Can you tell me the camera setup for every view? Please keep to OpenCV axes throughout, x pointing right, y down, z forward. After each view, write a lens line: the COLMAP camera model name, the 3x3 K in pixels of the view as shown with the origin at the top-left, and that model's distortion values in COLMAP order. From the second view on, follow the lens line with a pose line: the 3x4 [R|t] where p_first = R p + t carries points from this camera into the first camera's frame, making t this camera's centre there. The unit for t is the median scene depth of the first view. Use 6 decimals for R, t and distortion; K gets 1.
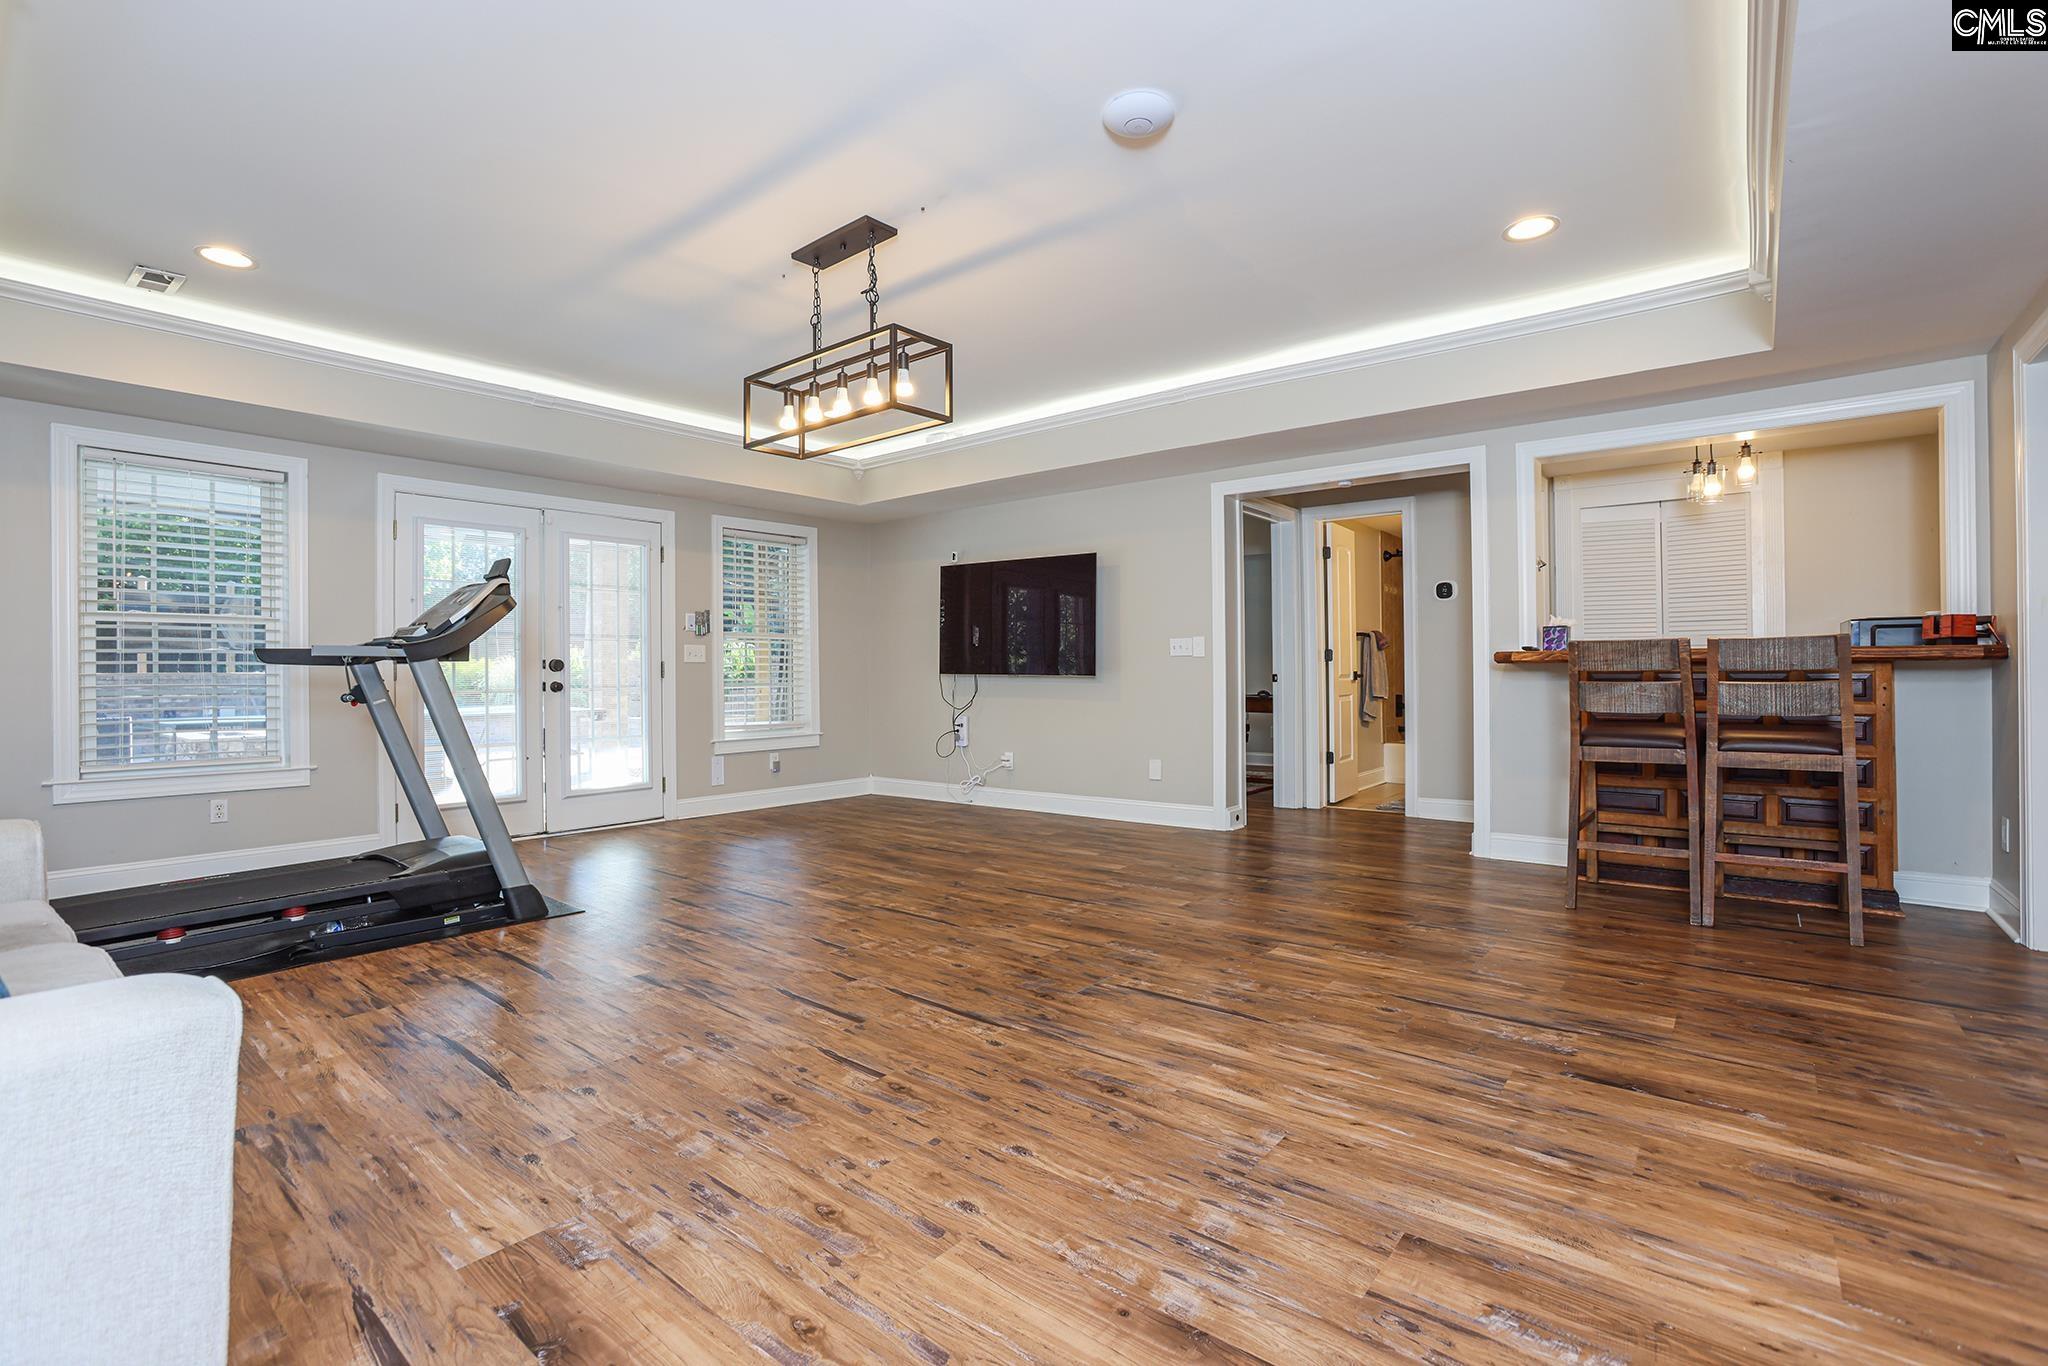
lens RADIAL K [[927.0, 0, 1027.6], [0, 927.0, 669.3], [0, 0, 1]] dist [-0.058865, 0.023113]
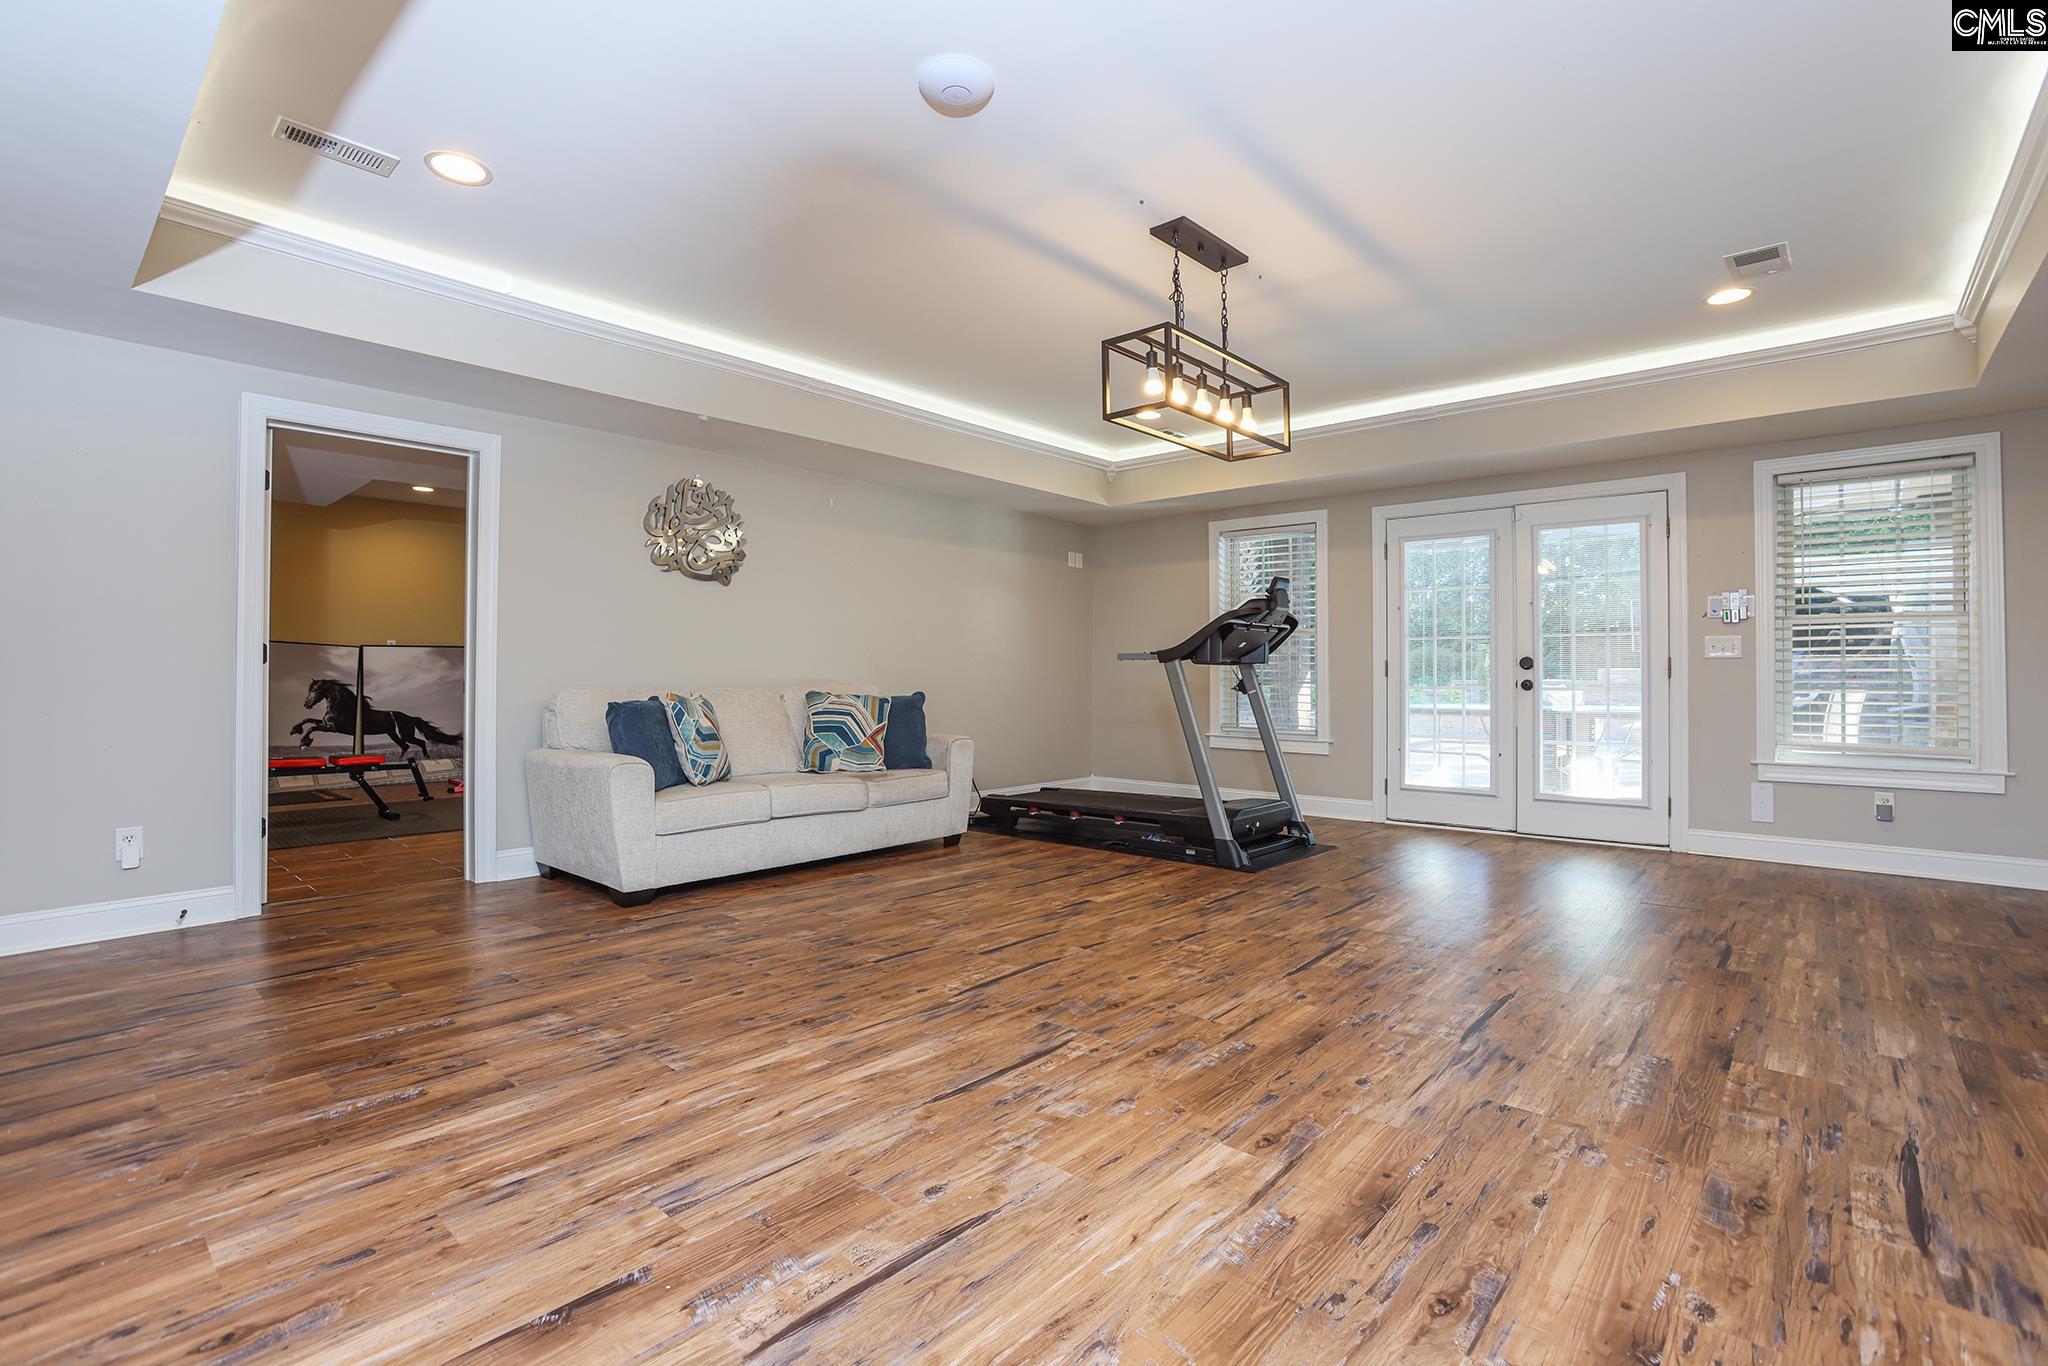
lens RADIAL K [[930.7, 0, 1033.0], [0, 930.7, 663.1], [0, 0, 1]] dist [-0.048392, 0.019309]
pose [[-0.047699, -0.008000, -0.998830, 1.080999], [0.008760, 0.999926, -0.008428, -0.001325], [0.998823, -0.009152, -0.047626, 1.133341]]
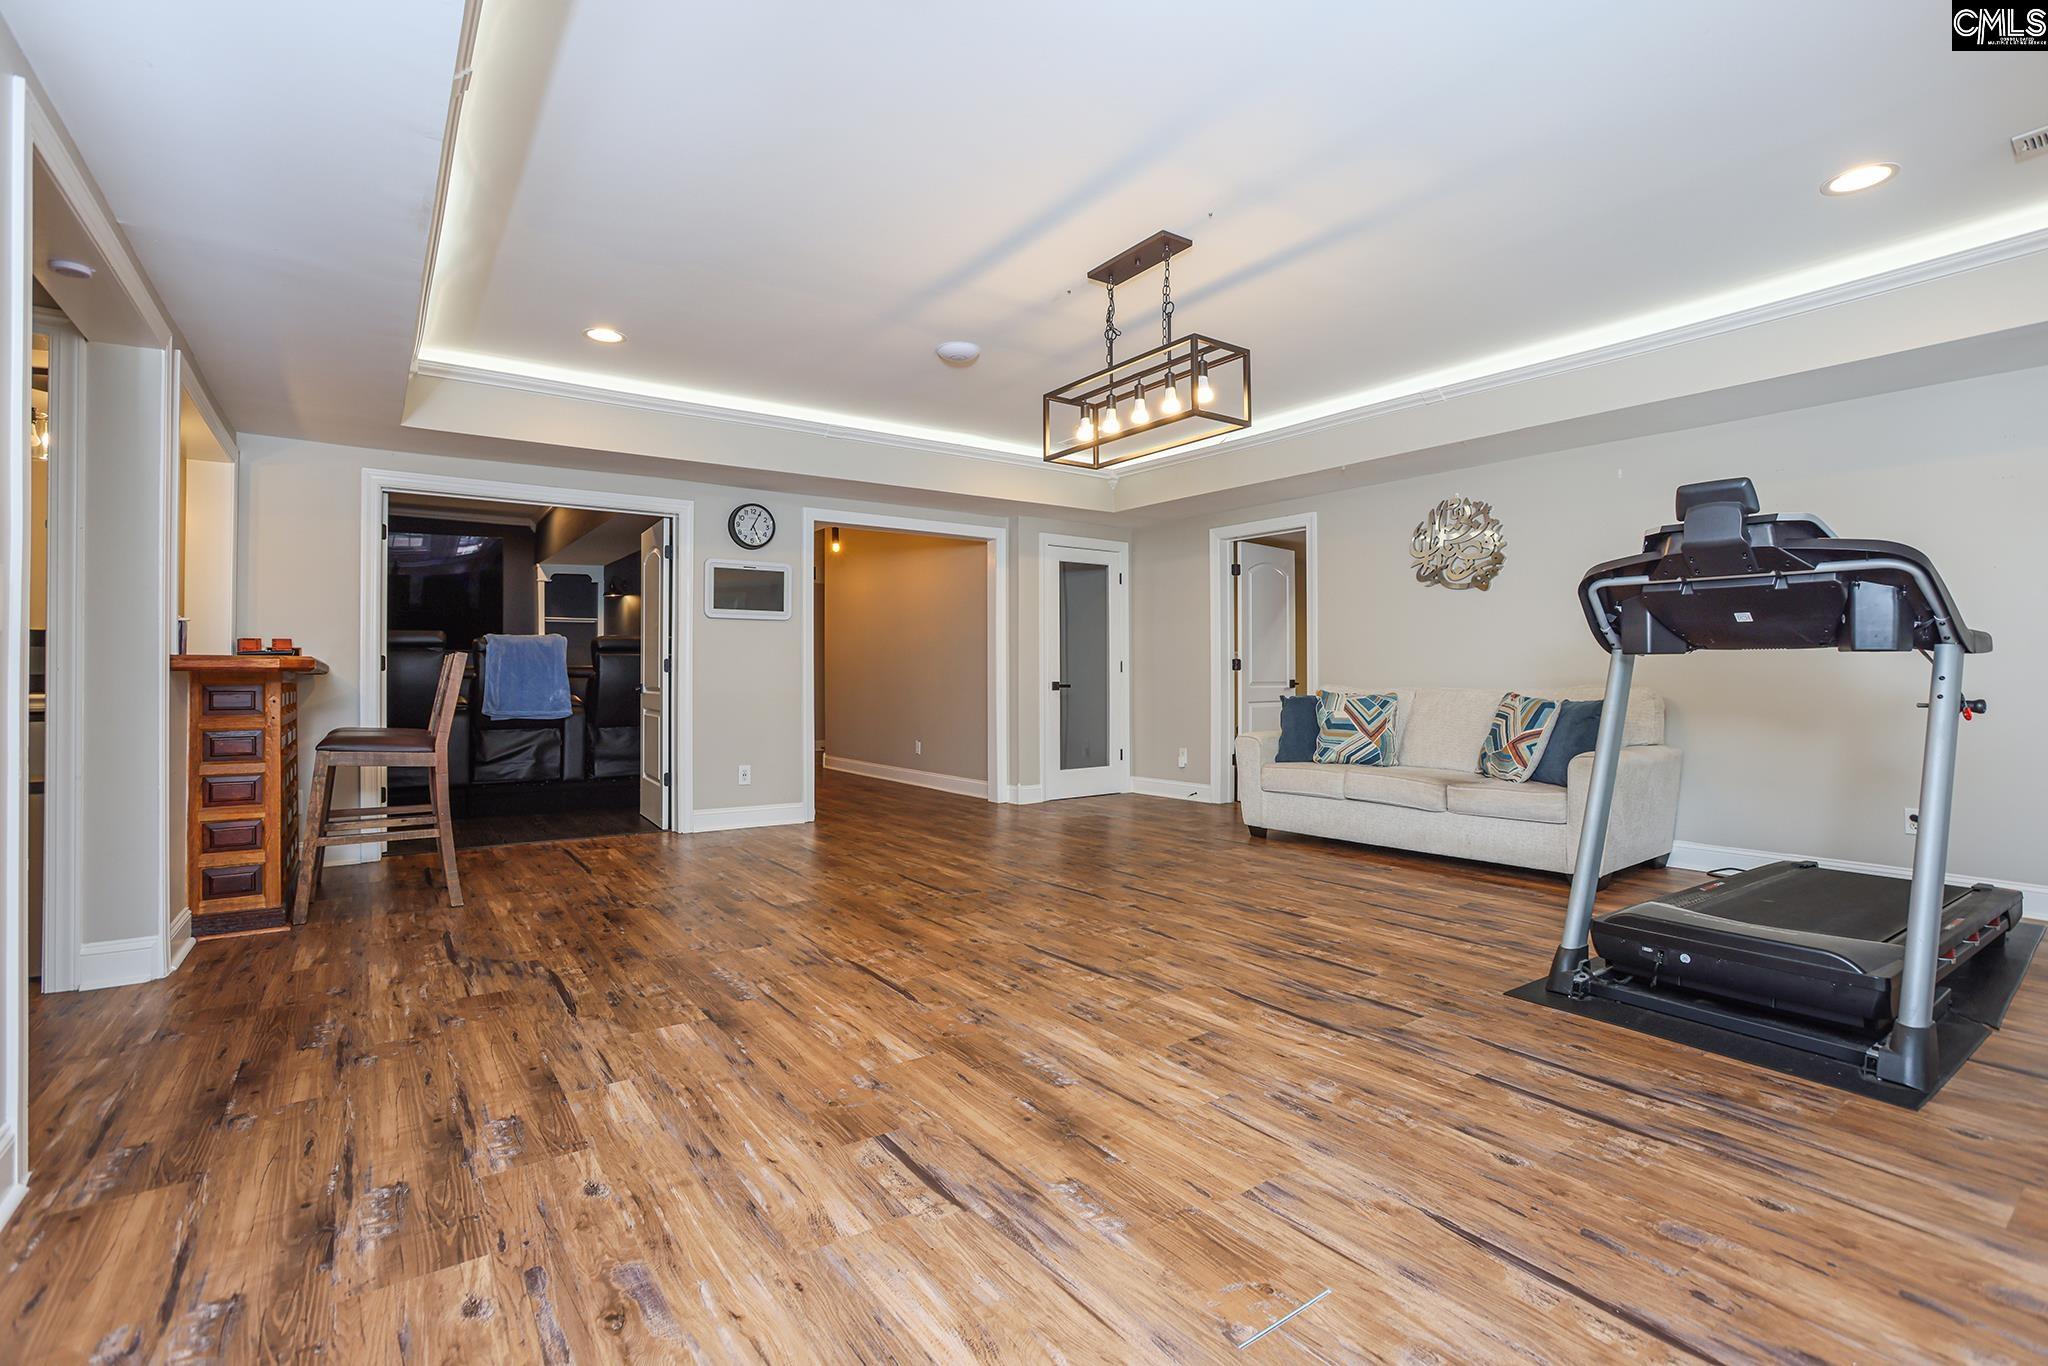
lens RADIAL K [[927.0, 0, 1027.6], [0, 927.0, 669.3], [0, 0, 1]] dist [-0.058865, 0.023113]
pose [[-0.963271, 0.011976, 0.268265, -0.464972], [0.007395, 0.999809, -0.018082, 0.018728], [-0.268430, -0.015434, -0.963176, 2.666817]]
